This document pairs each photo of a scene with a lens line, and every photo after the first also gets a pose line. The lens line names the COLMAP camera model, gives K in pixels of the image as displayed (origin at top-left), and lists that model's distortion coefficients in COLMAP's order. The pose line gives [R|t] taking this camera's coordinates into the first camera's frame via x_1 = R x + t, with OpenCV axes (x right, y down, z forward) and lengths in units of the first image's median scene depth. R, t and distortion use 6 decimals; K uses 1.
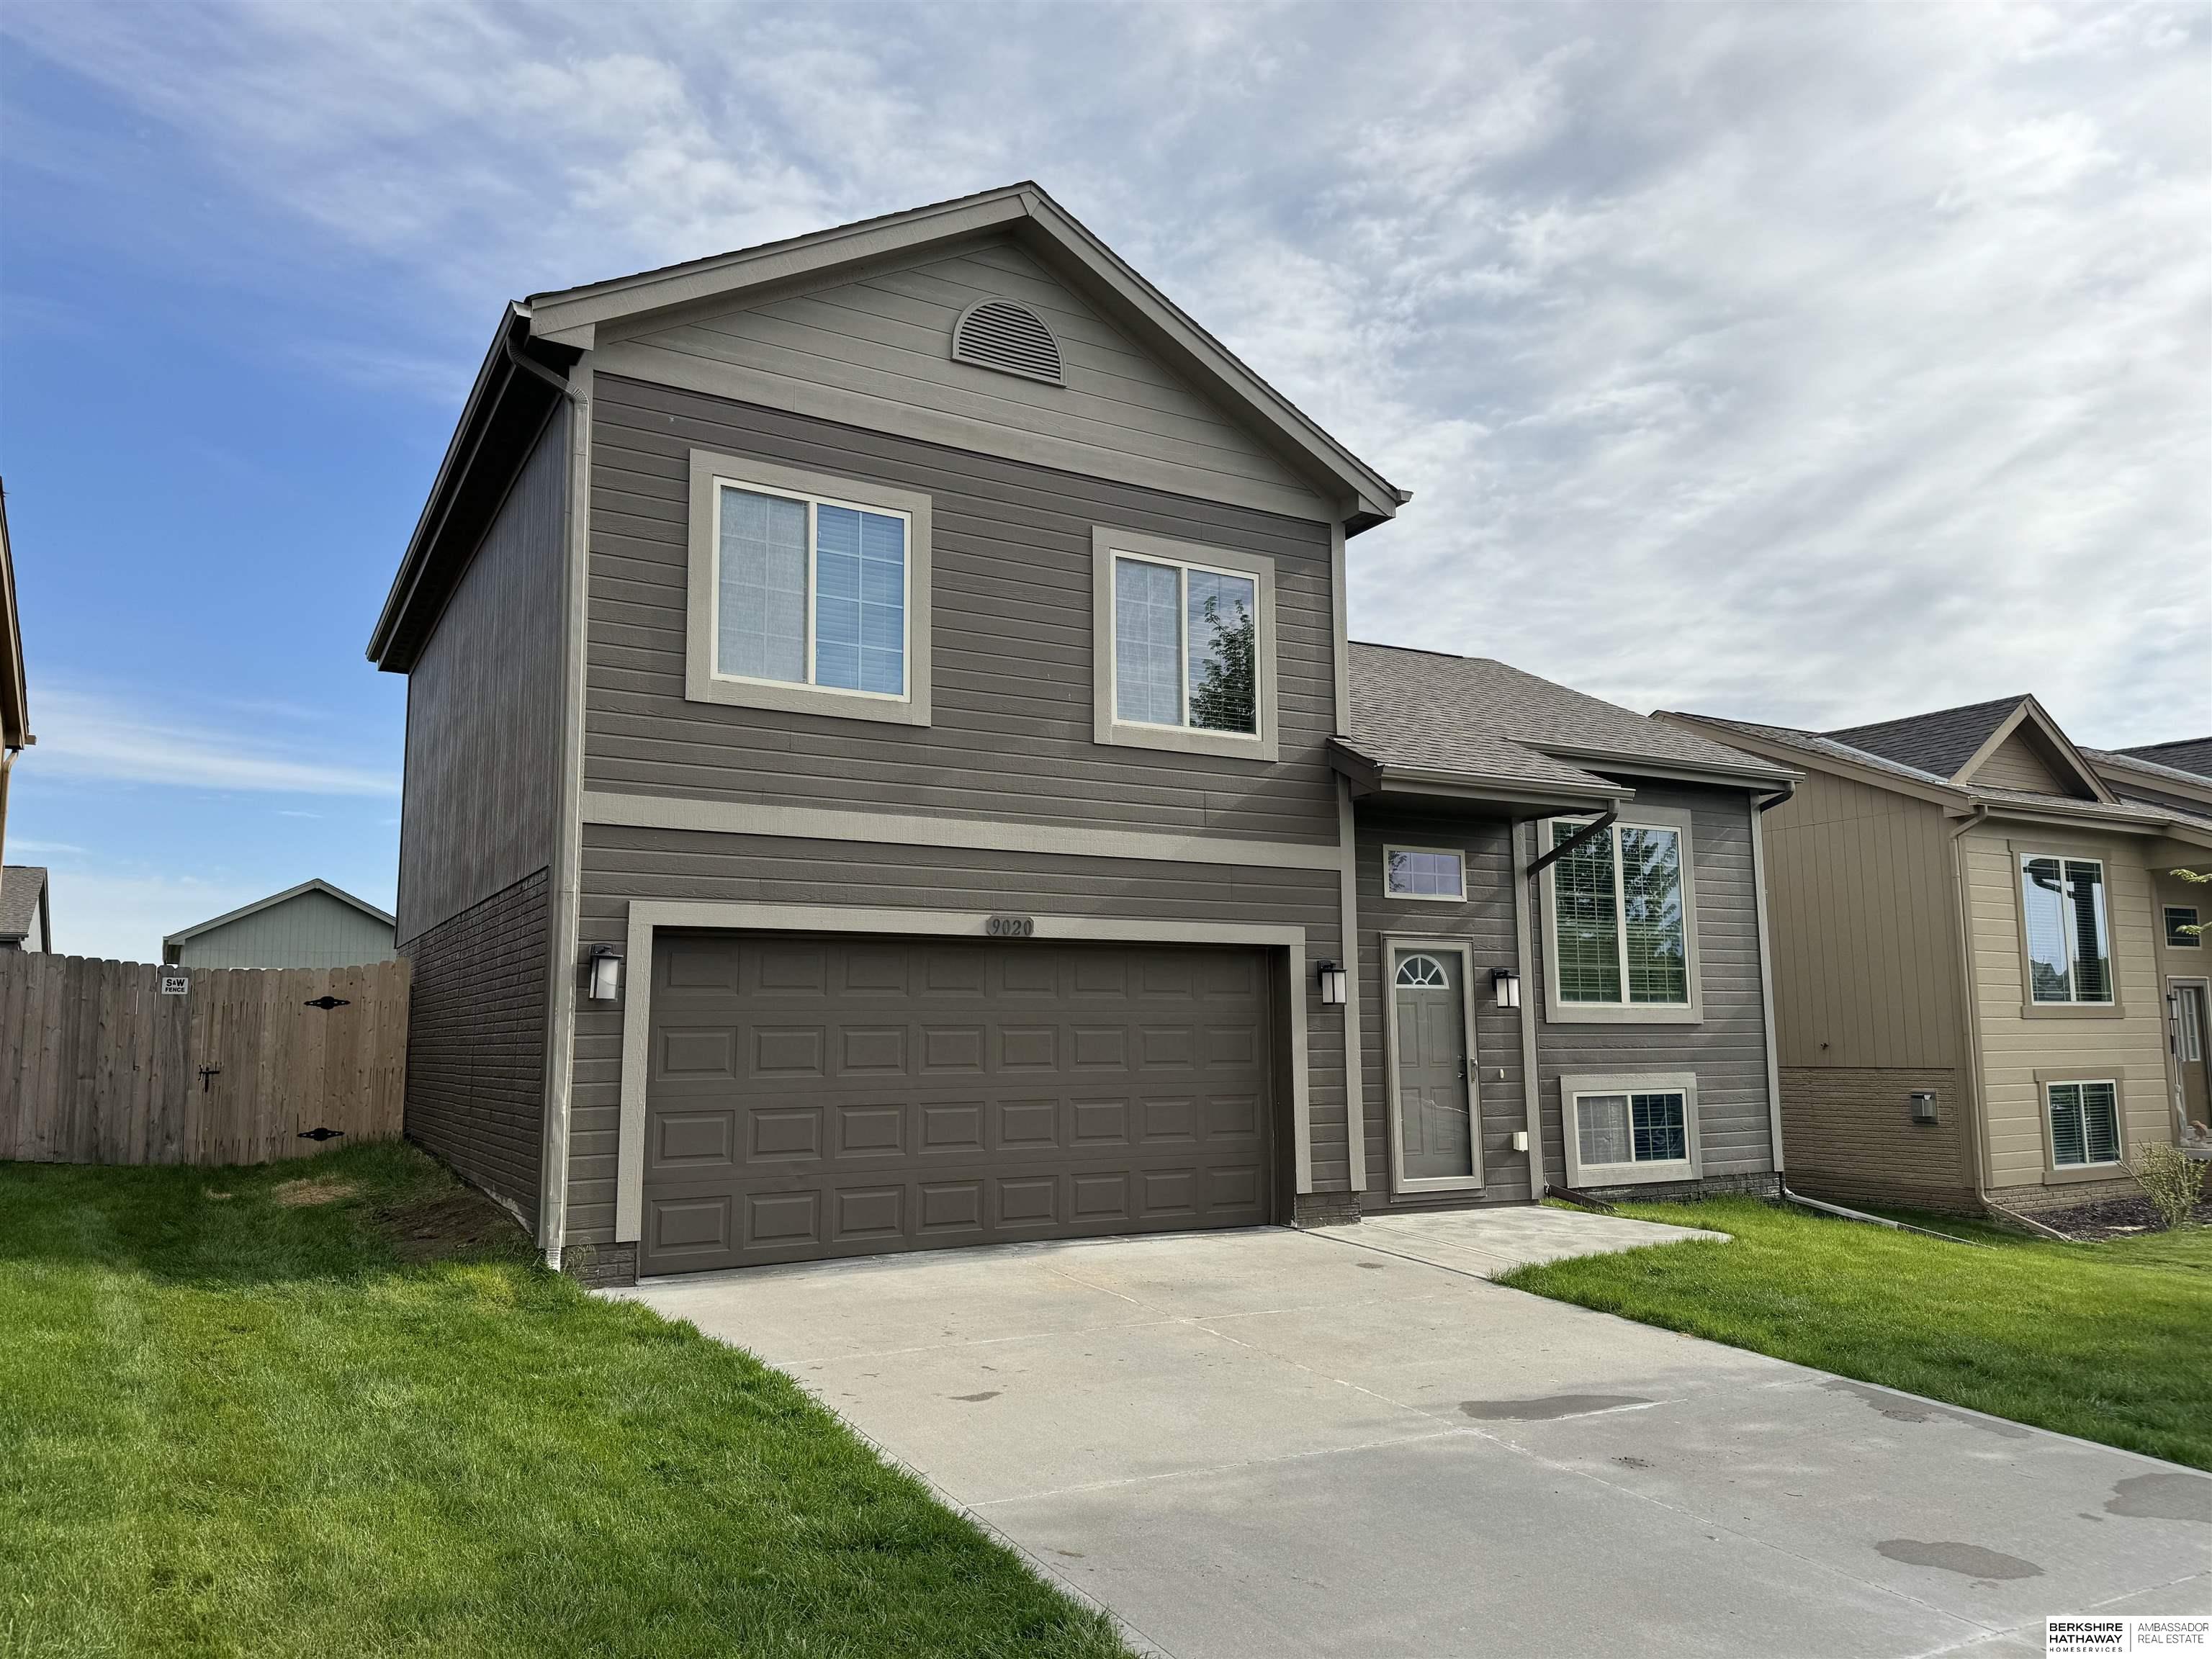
lens RADIAL K [[1532.7, 0, 1102.3], [0, 1532.7, 835.2], [0, 0, 1]] dist [0.029351, -0.029530]
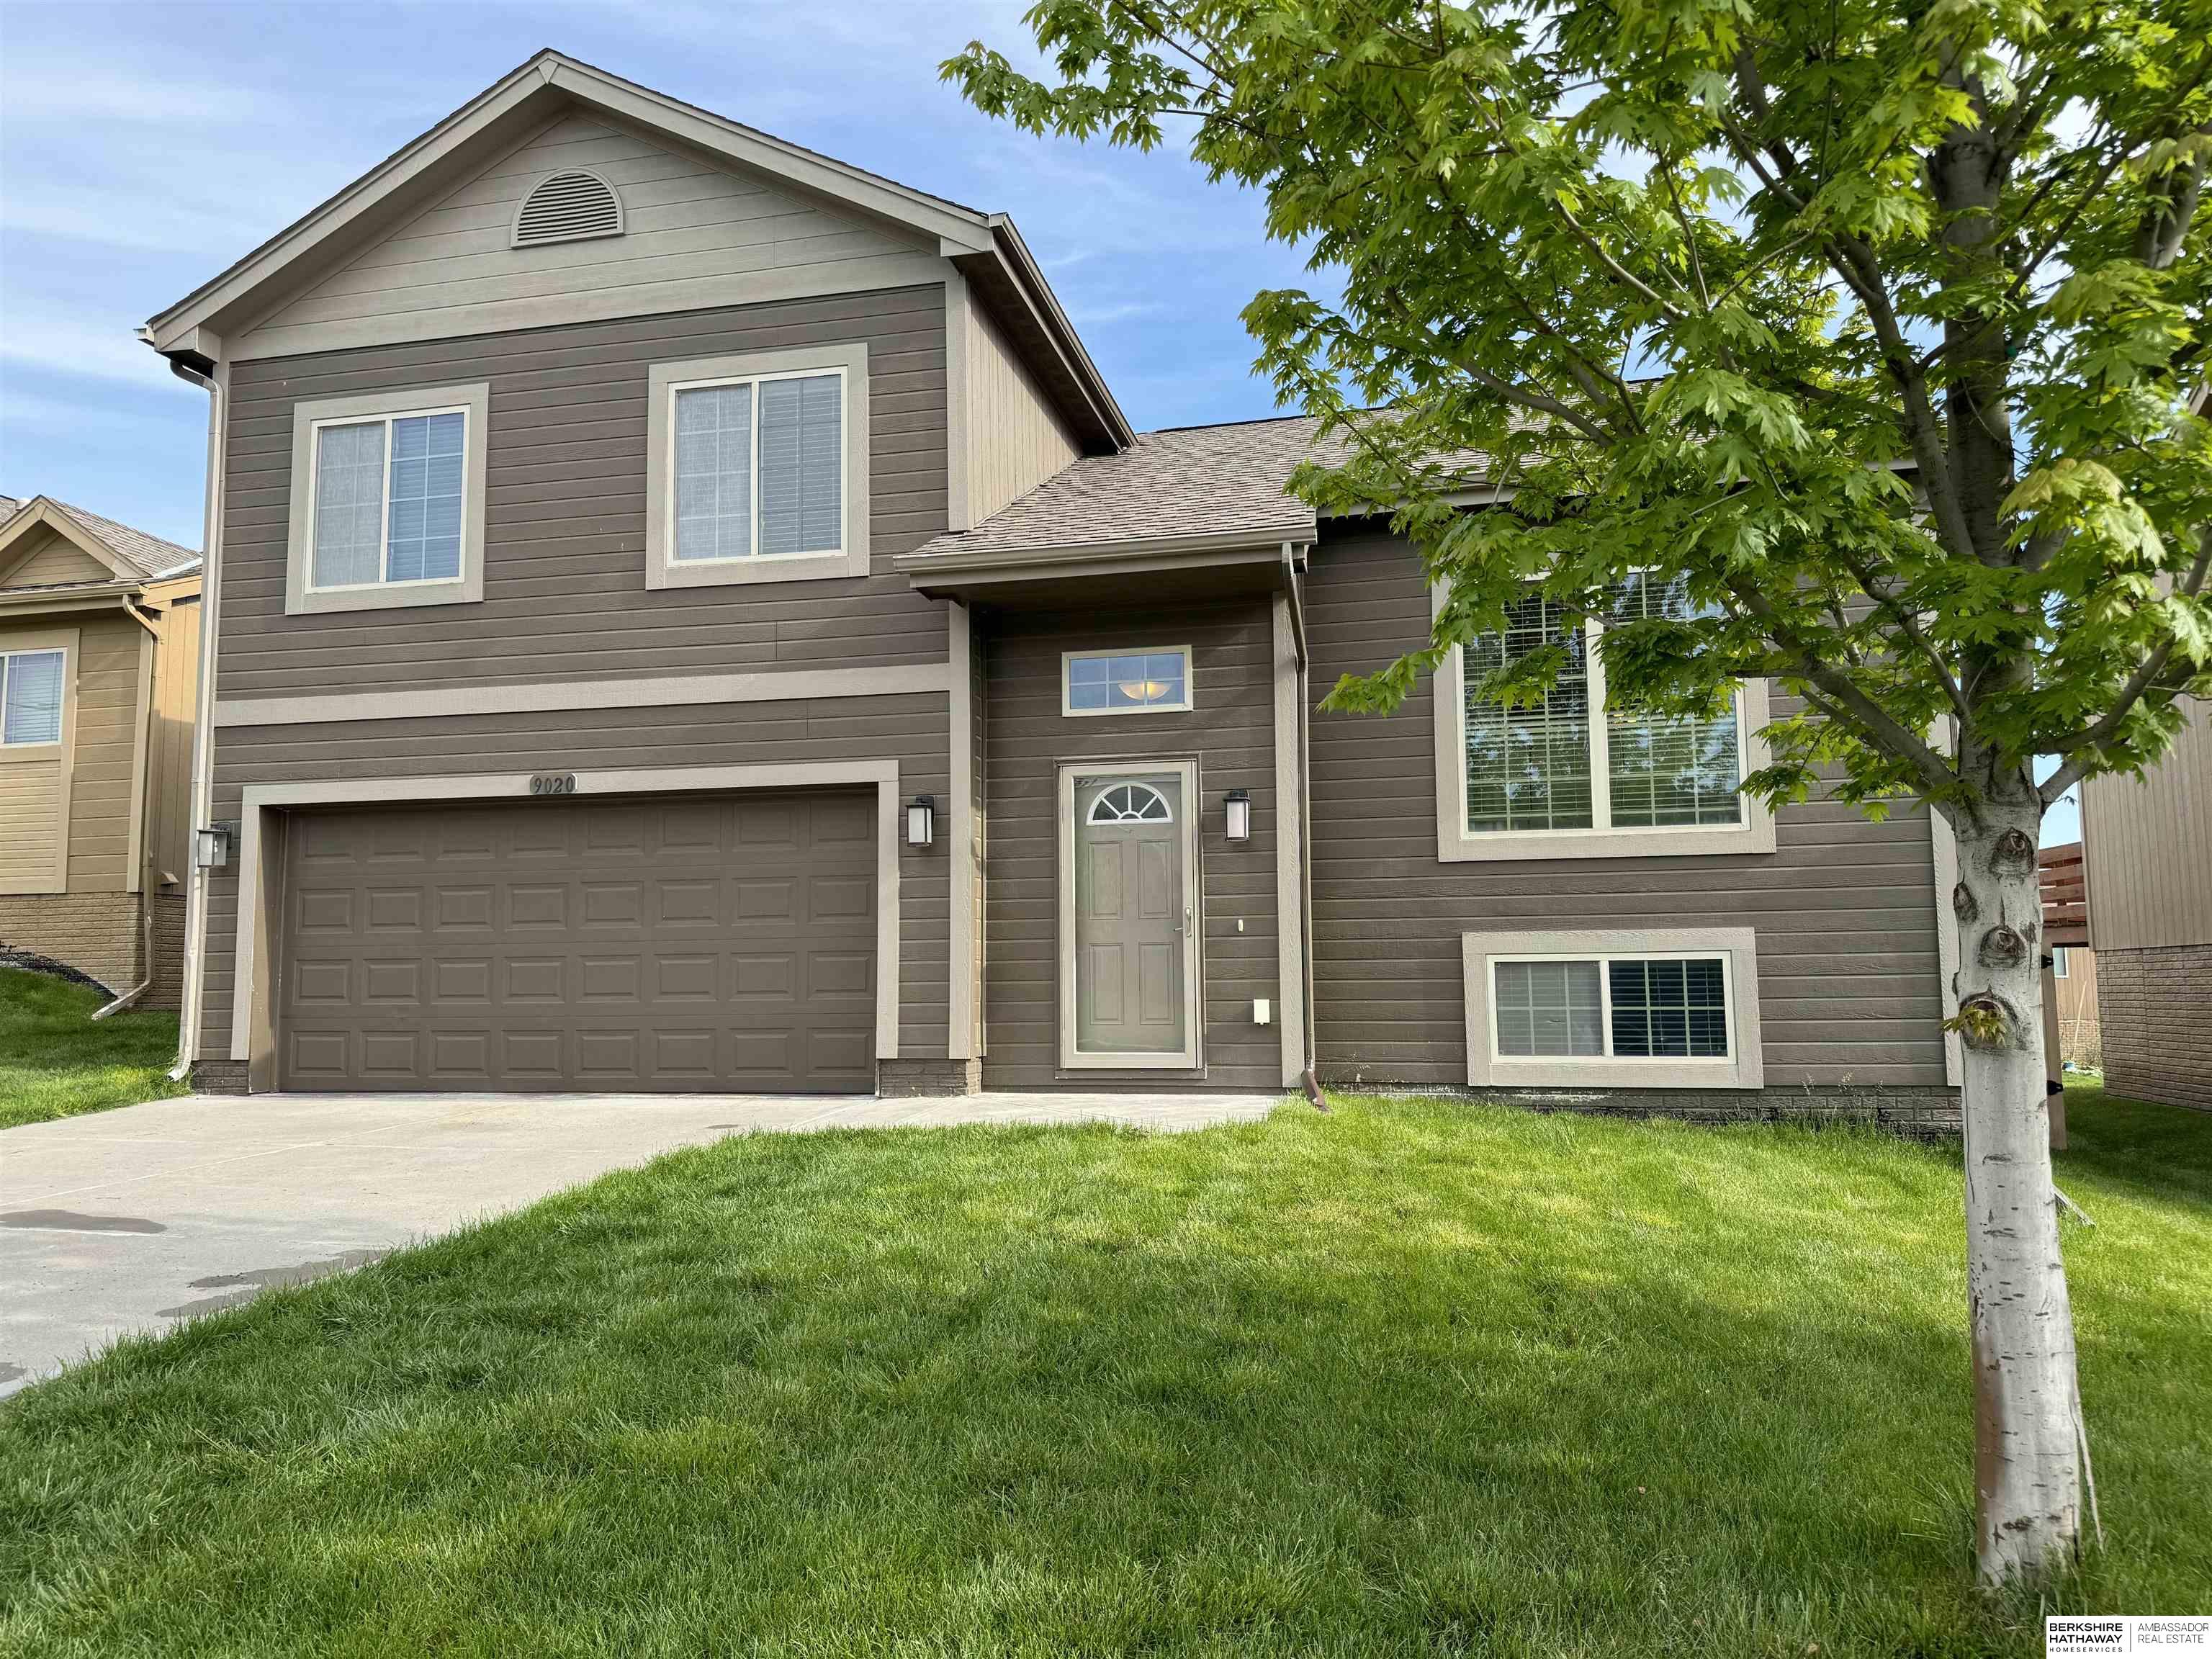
lens RADIAL K [[1532.7, 0, 1133.6], [0, 1532.7, 863.4], [0, 0, 1]] dist [0.029351, -0.029530]
pose [[0.740118, -0.056748, -0.670078, 0.778791], [0.094459, 0.995327, 0.020040, 0.109236], [0.665810, -0.078127, 0.742020, 0.417781]]
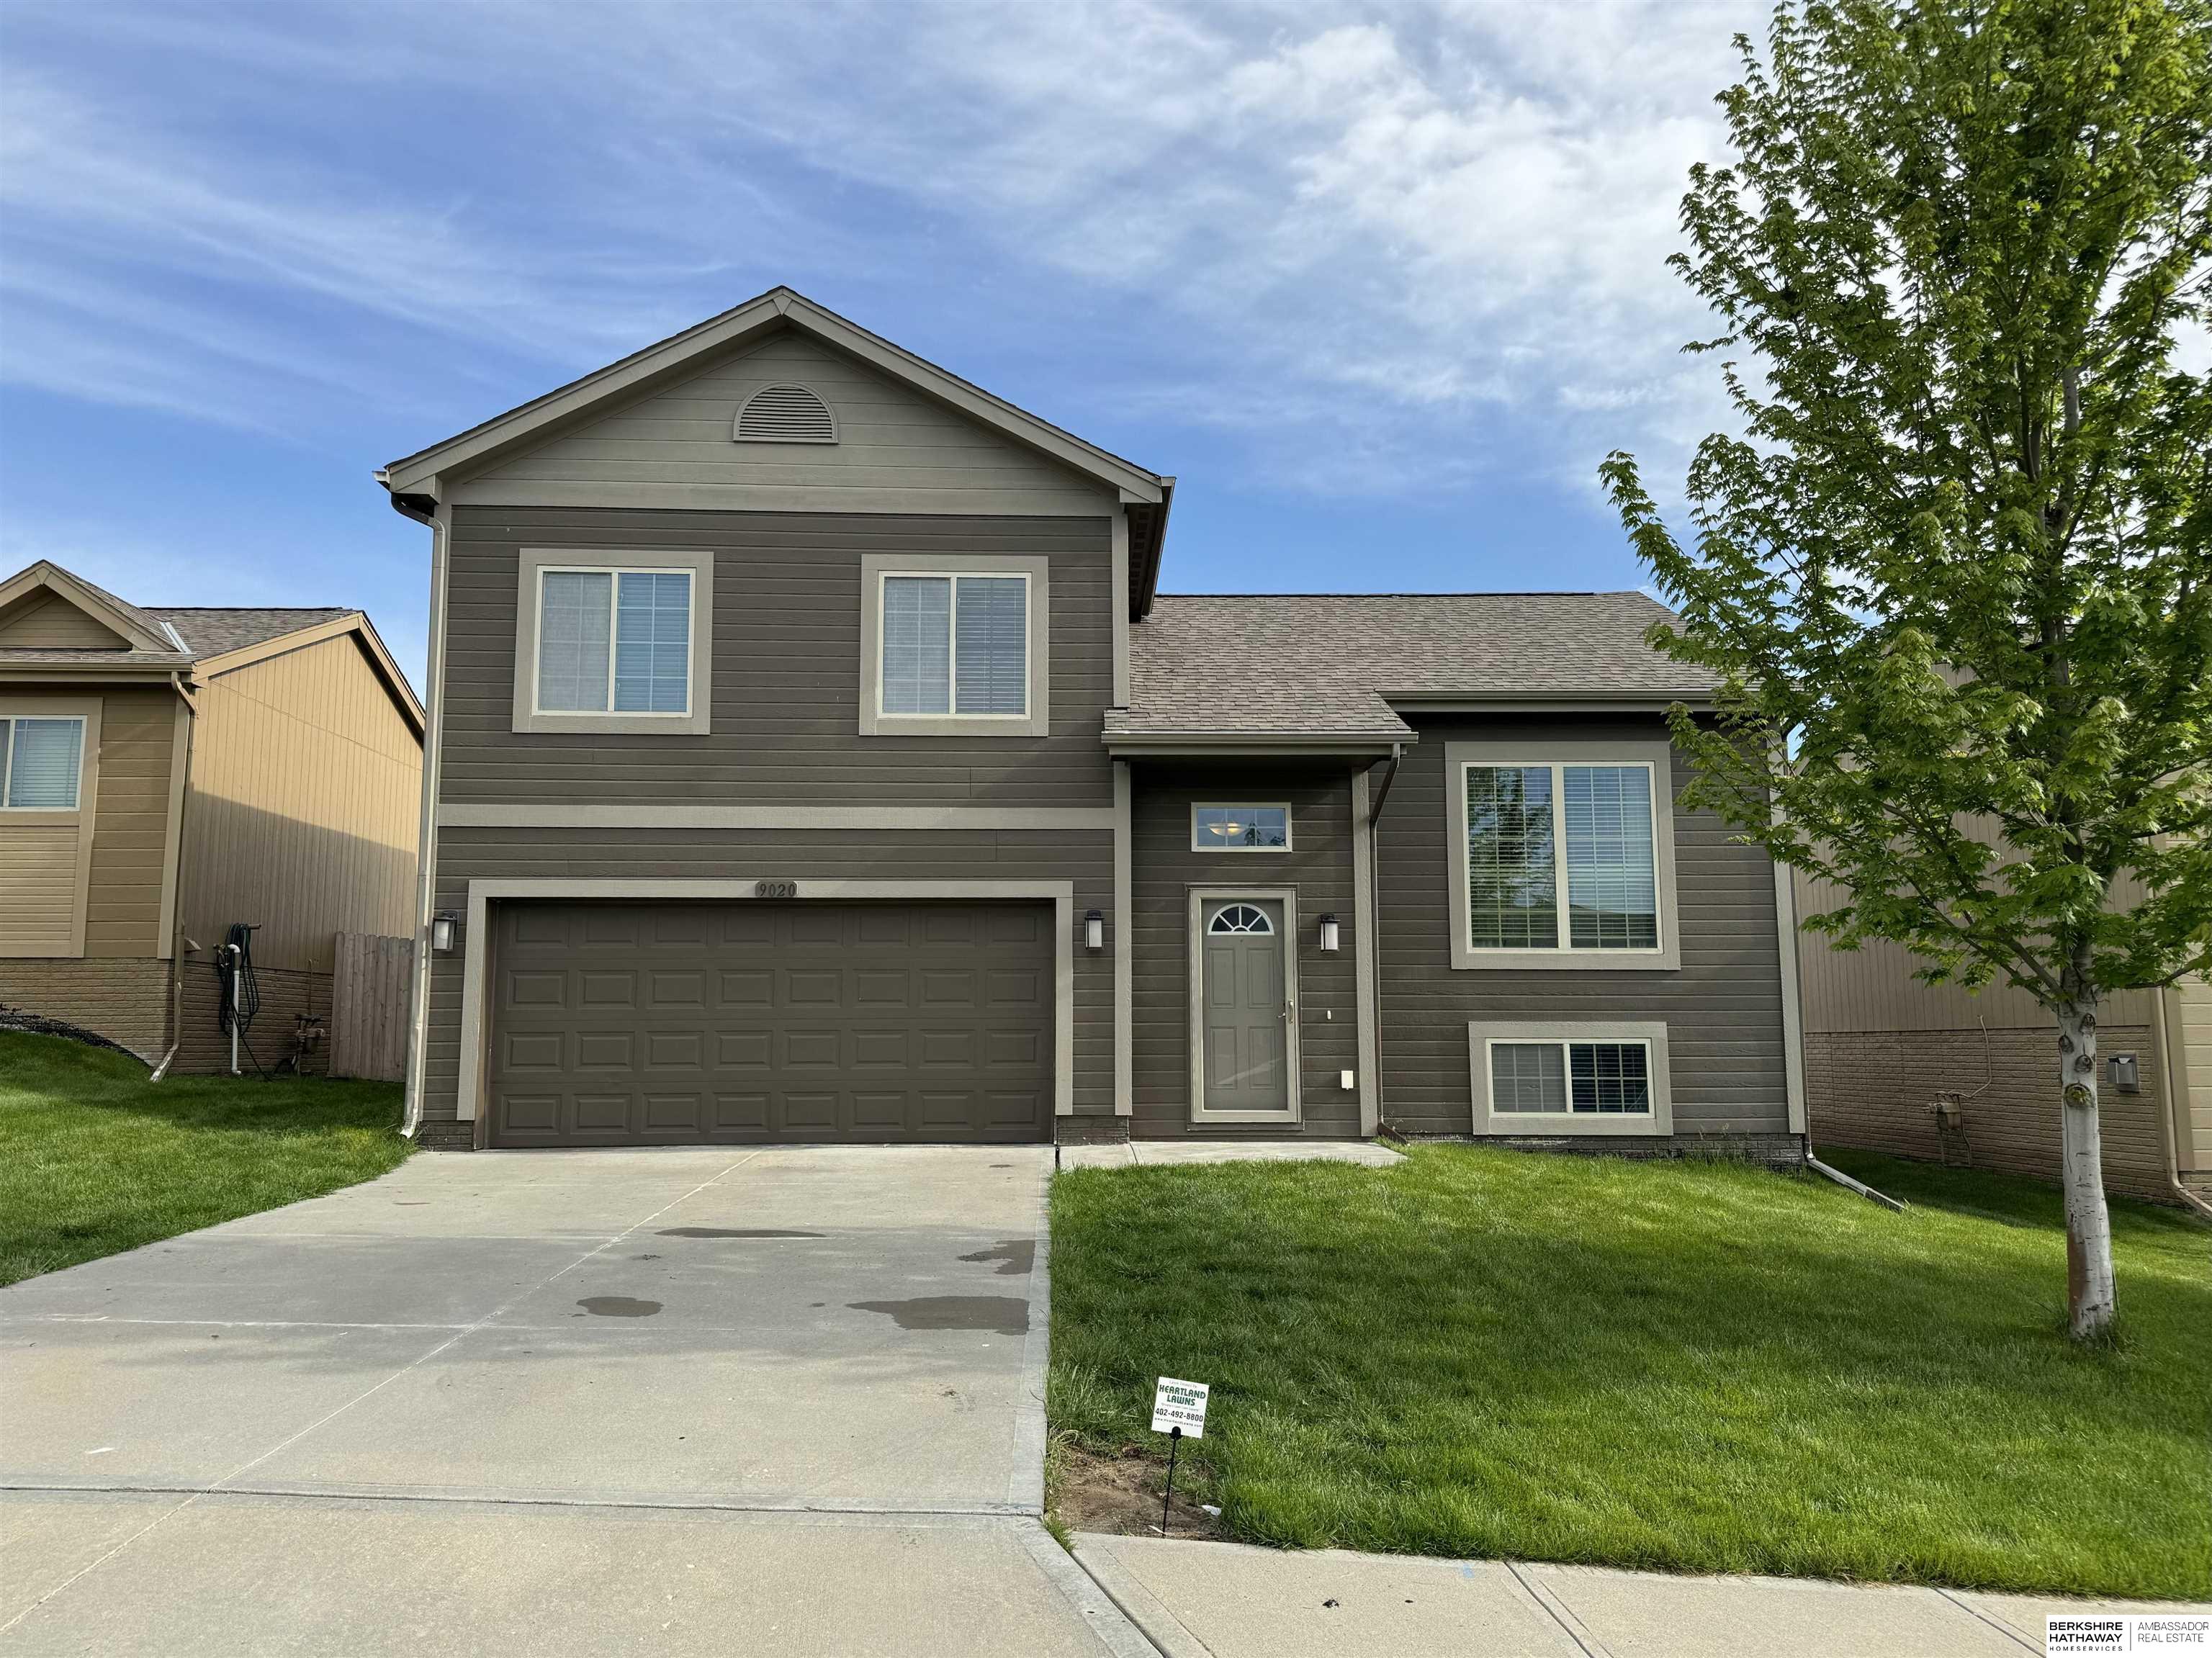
lens RADIAL K [[1633.0, 0, 1108.0], [0, 1633.0, 828.2], [0, 0, 1]] dist [0.043382, -0.027350]
pose [[0.887496, -0.056311, -0.457361, 0.675564], [0.057965, 0.998264, -0.010428, 0.033656], [0.457154, -0.017256, 0.889220, -0.051268]]
